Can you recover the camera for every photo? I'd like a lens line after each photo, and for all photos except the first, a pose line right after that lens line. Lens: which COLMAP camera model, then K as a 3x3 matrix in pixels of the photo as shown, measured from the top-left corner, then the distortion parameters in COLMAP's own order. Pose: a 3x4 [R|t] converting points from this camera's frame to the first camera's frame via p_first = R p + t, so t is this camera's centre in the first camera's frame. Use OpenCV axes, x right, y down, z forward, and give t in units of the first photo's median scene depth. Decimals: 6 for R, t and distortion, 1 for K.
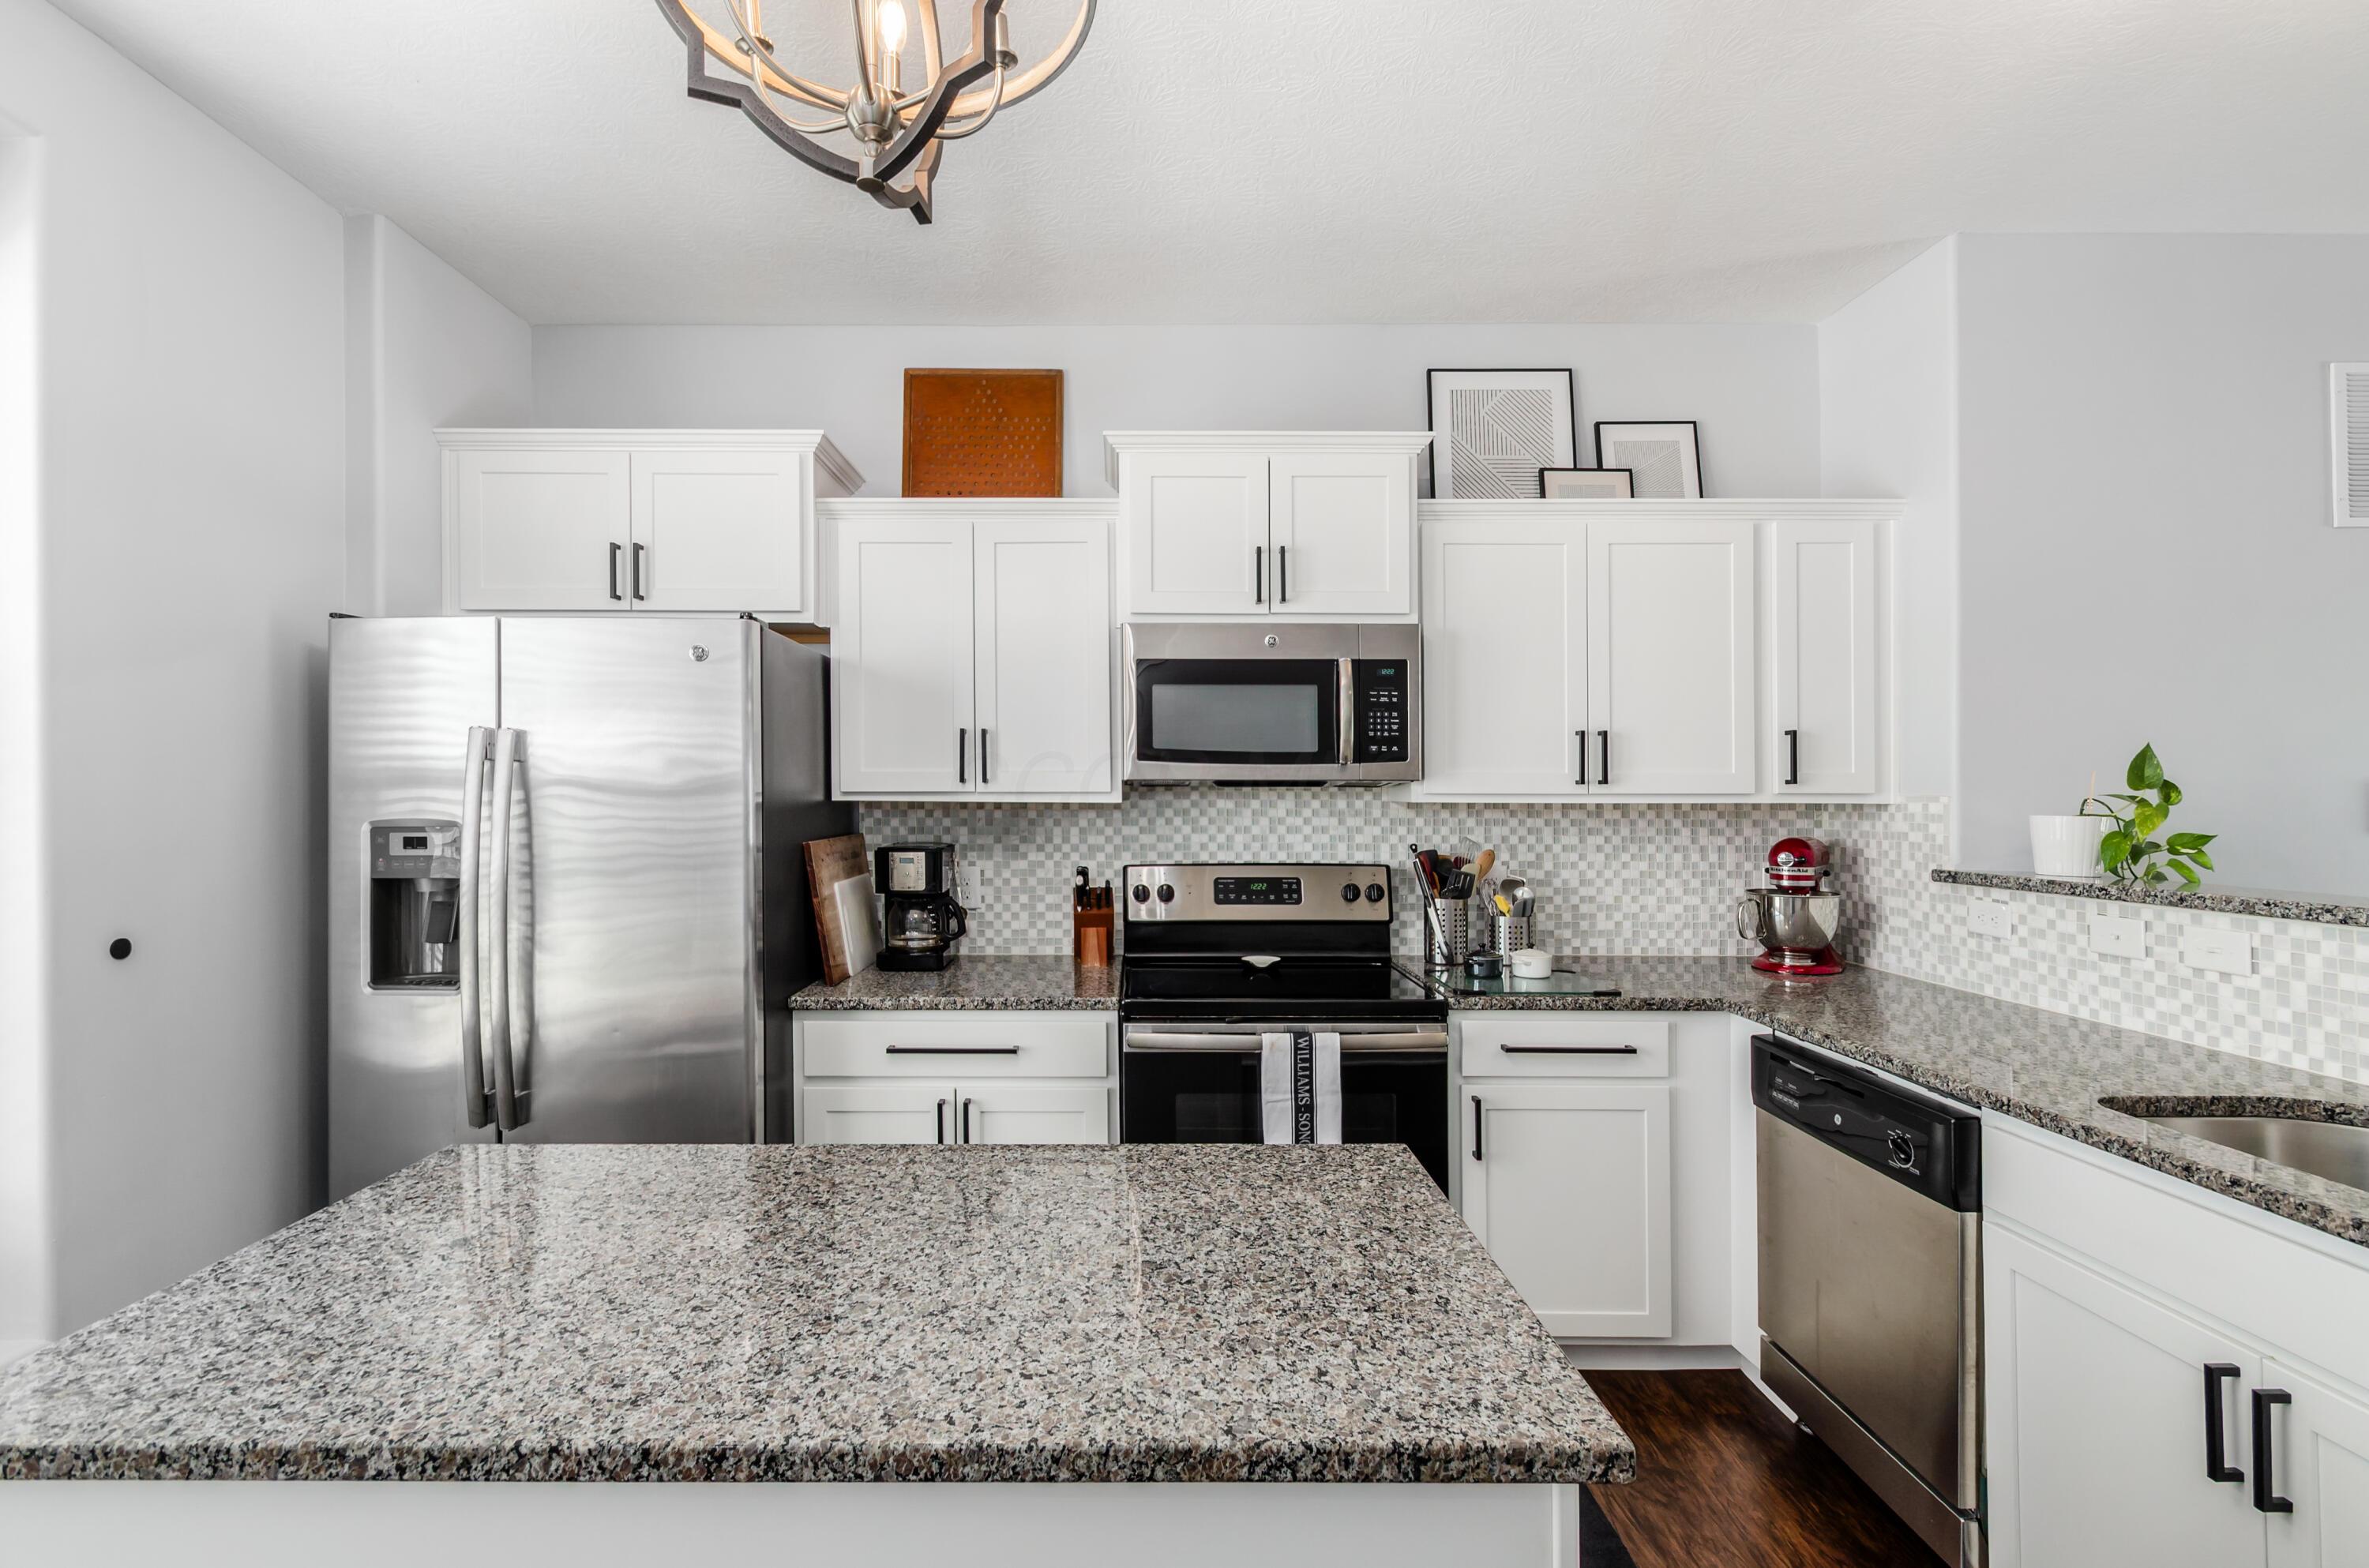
lens RADIAL K [[1084.6, 0, 1133.6], [0, 1084.6, 794.7], [0, 0, 1]] dist [0.002837, -0.000495]
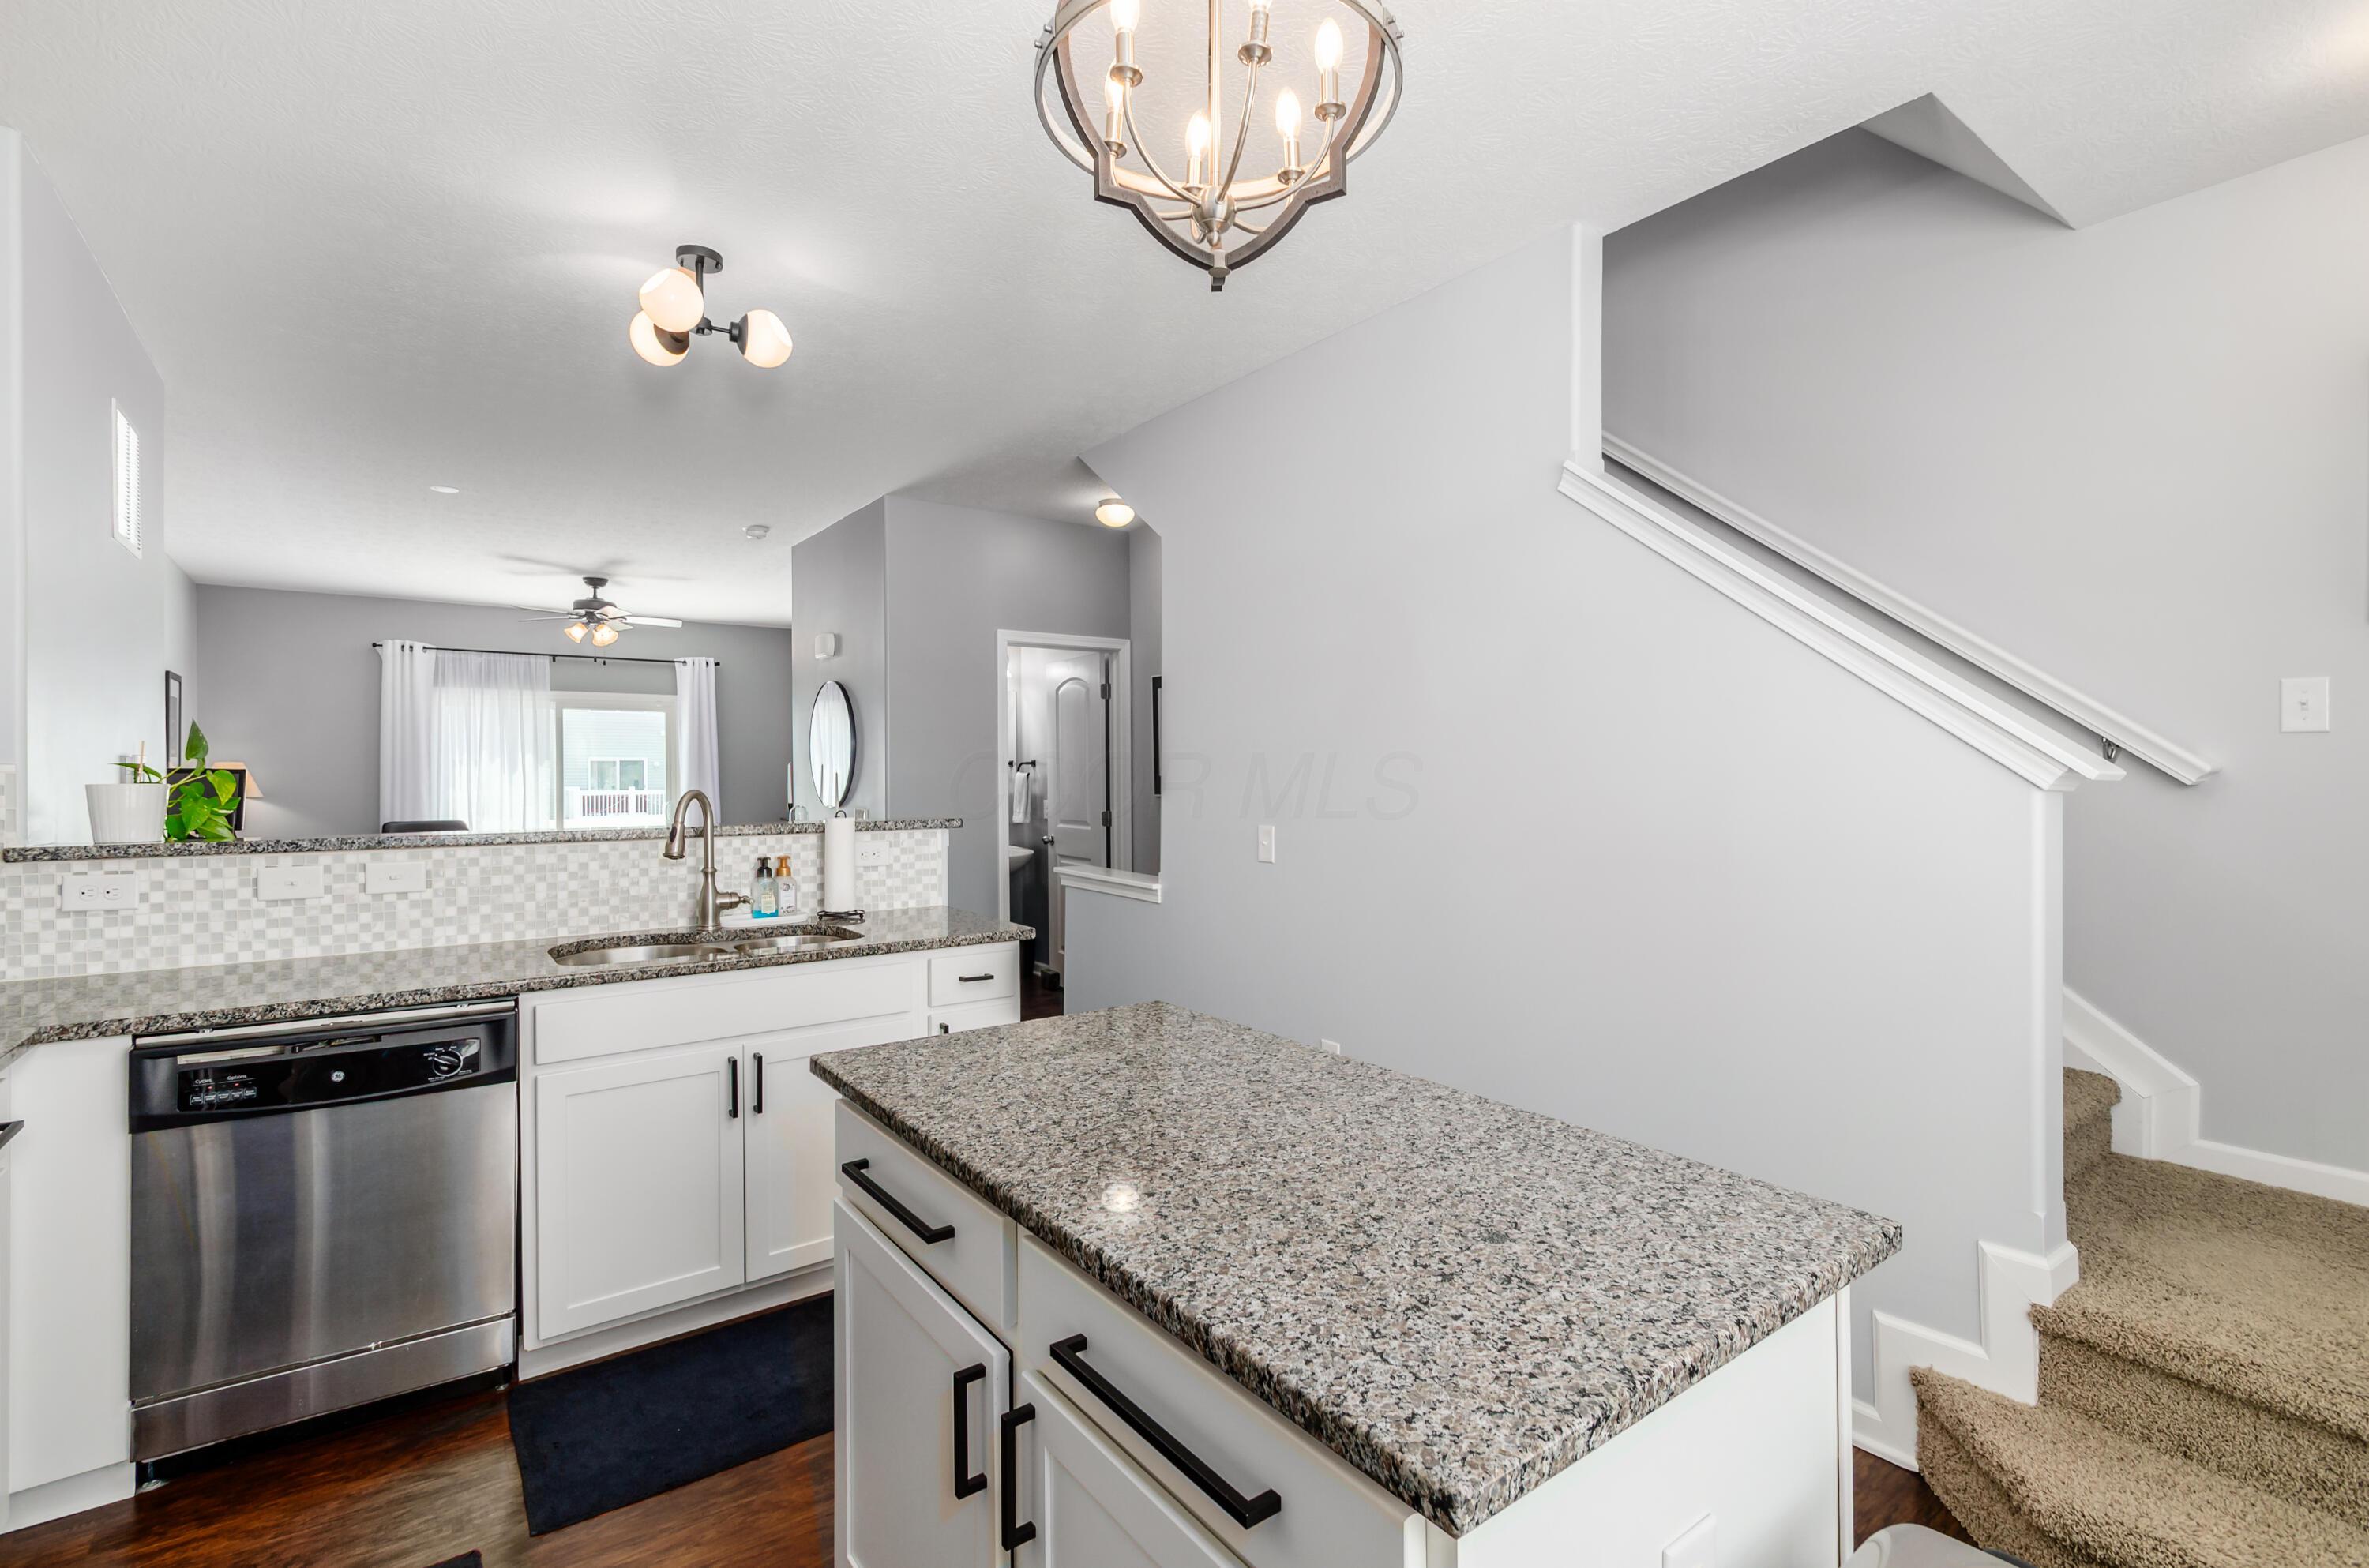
lens RADIAL K [[1069.2, 0, 1213.1], [0, 1069.2, 769.6], [0, 0, 1]] dist [0.000000, -0.000685]
pose [[-0.621624, 0.002653, 0.783312, -0.503723], [0.000677, 0.999996, -0.002850, 0.009011], [-0.783316, -0.001241, -0.621623, 0.748344]]
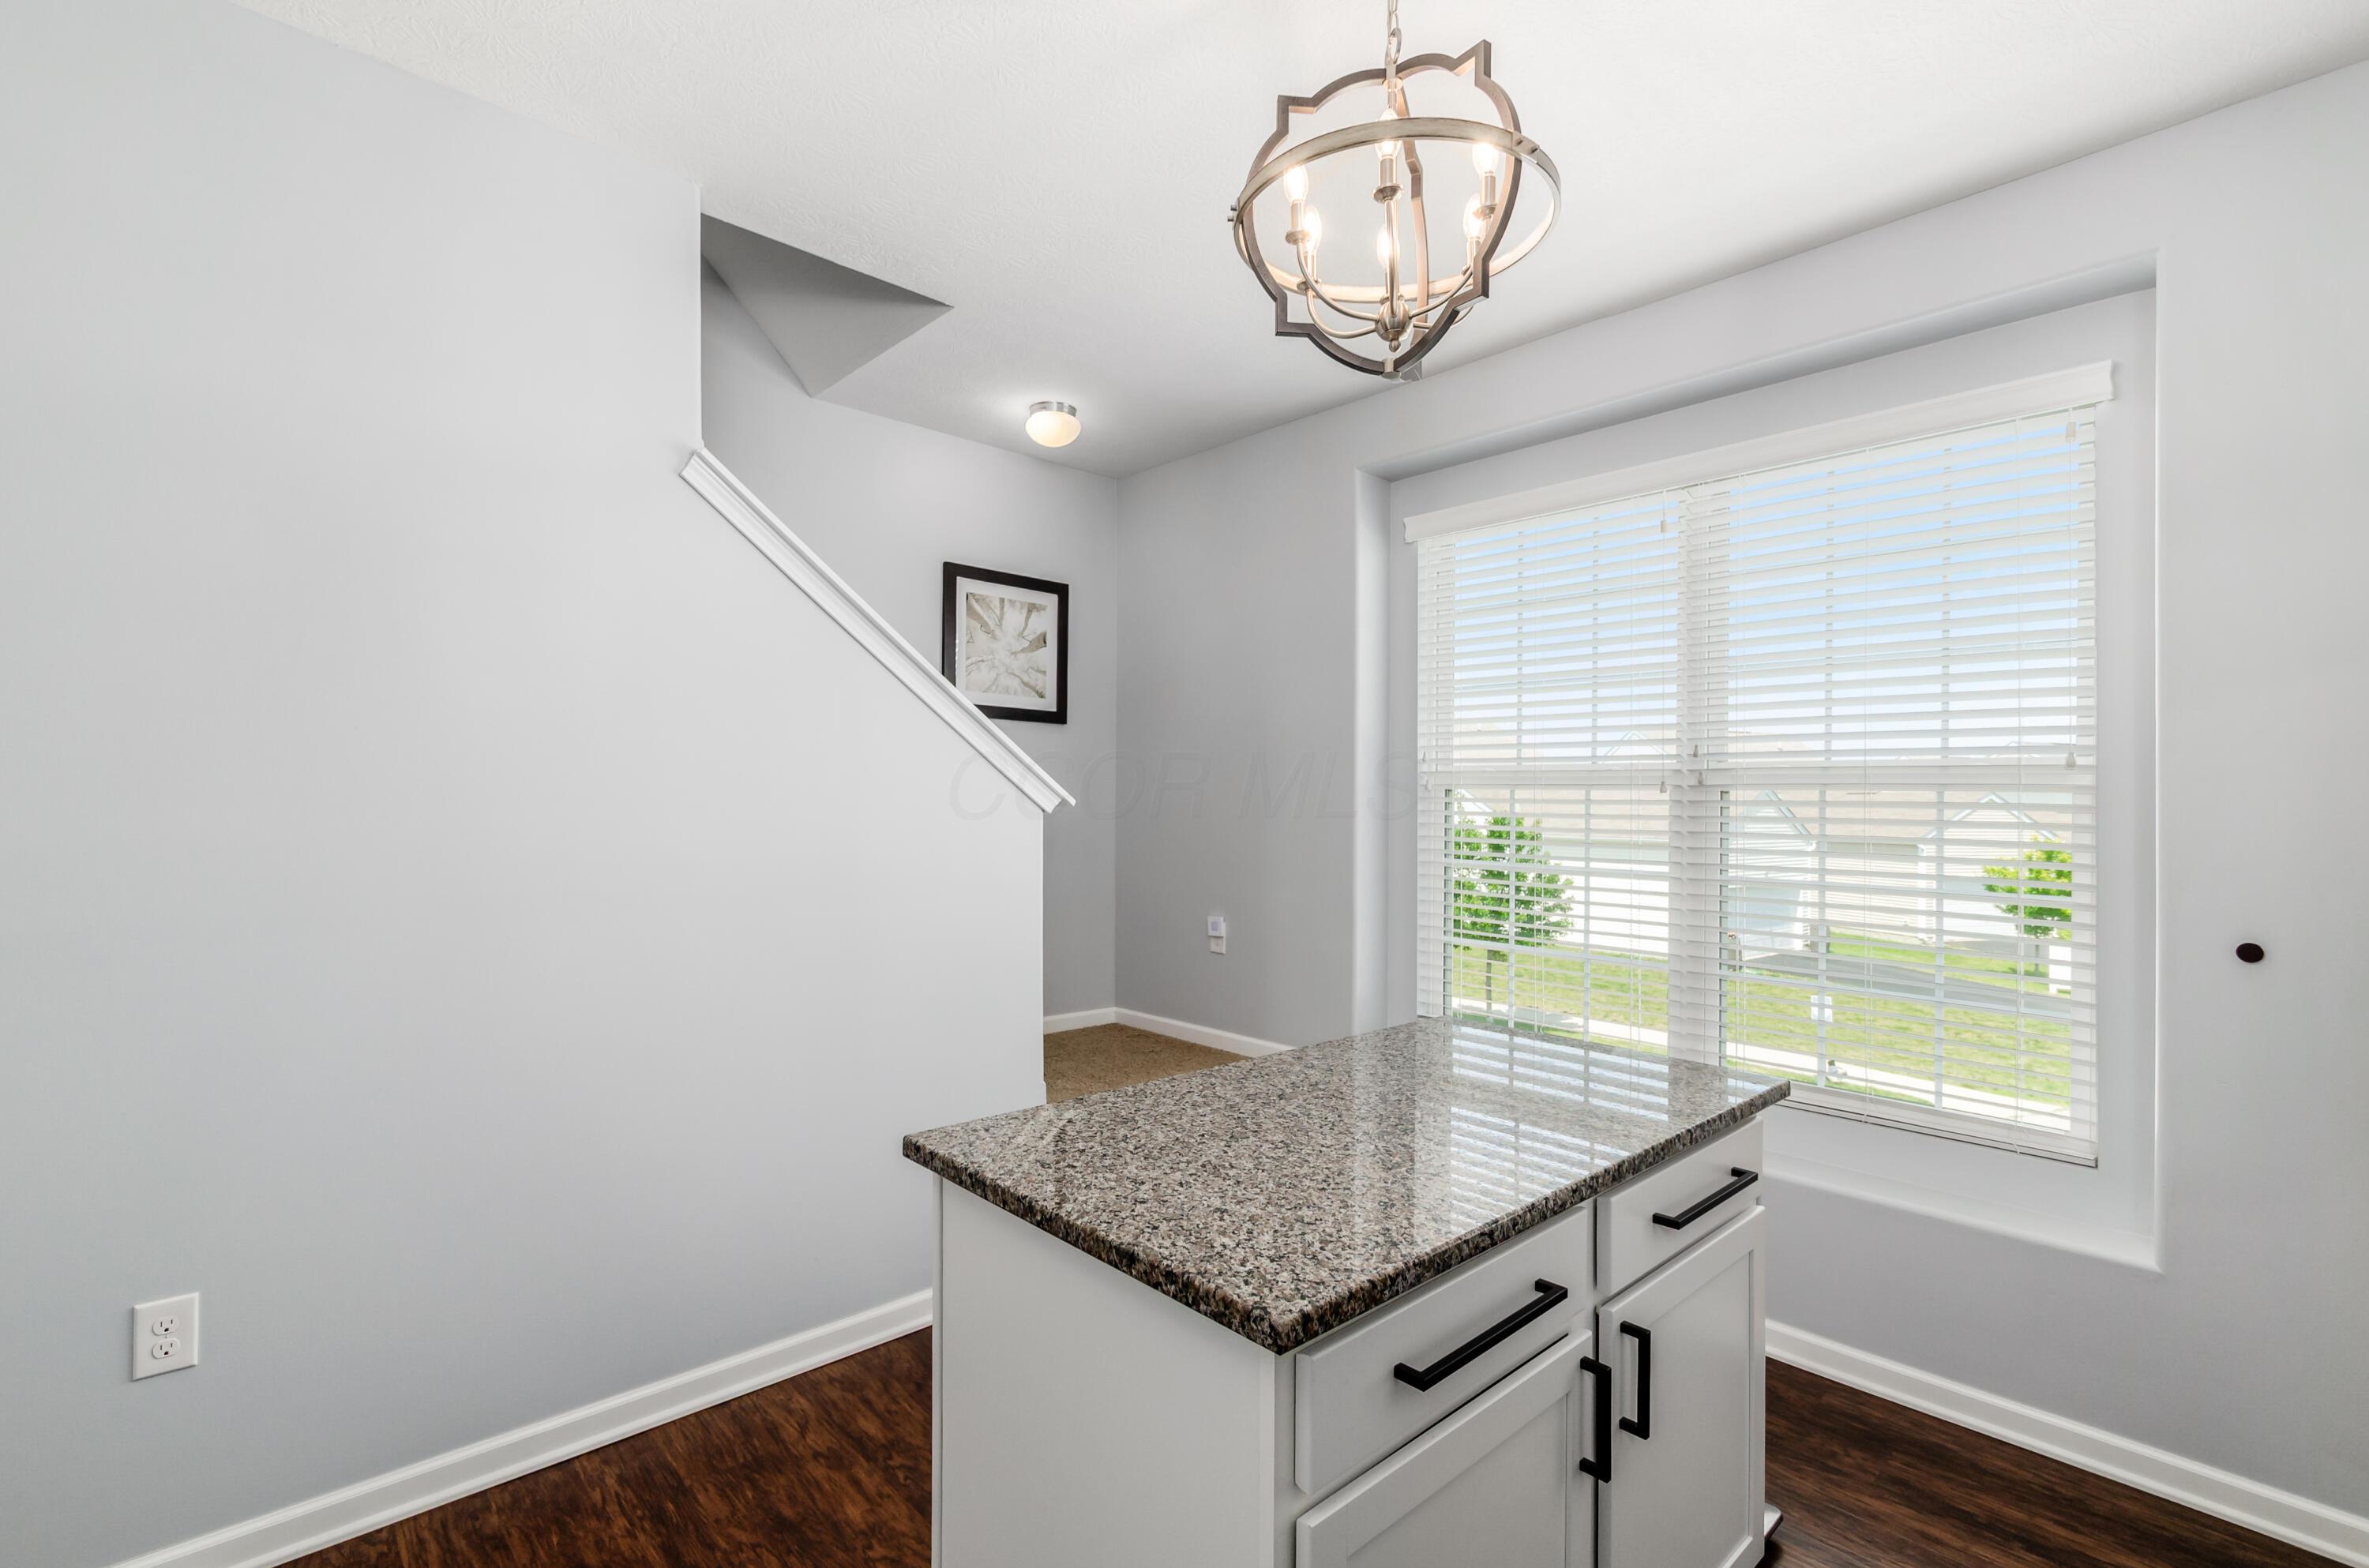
lens RADIAL K [[1084.6, 0, 1133.6], [0, 1084.6, 794.7], [0, 0, 1]] dist [0.002837, -0.000495]
pose [[-0.757657, -0.015180, -0.652476, 0.407814], [-0.013066, 0.999882, -0.008091, 0.007791], [0.652522, 0.002395, -0.757766, 0.785792]]
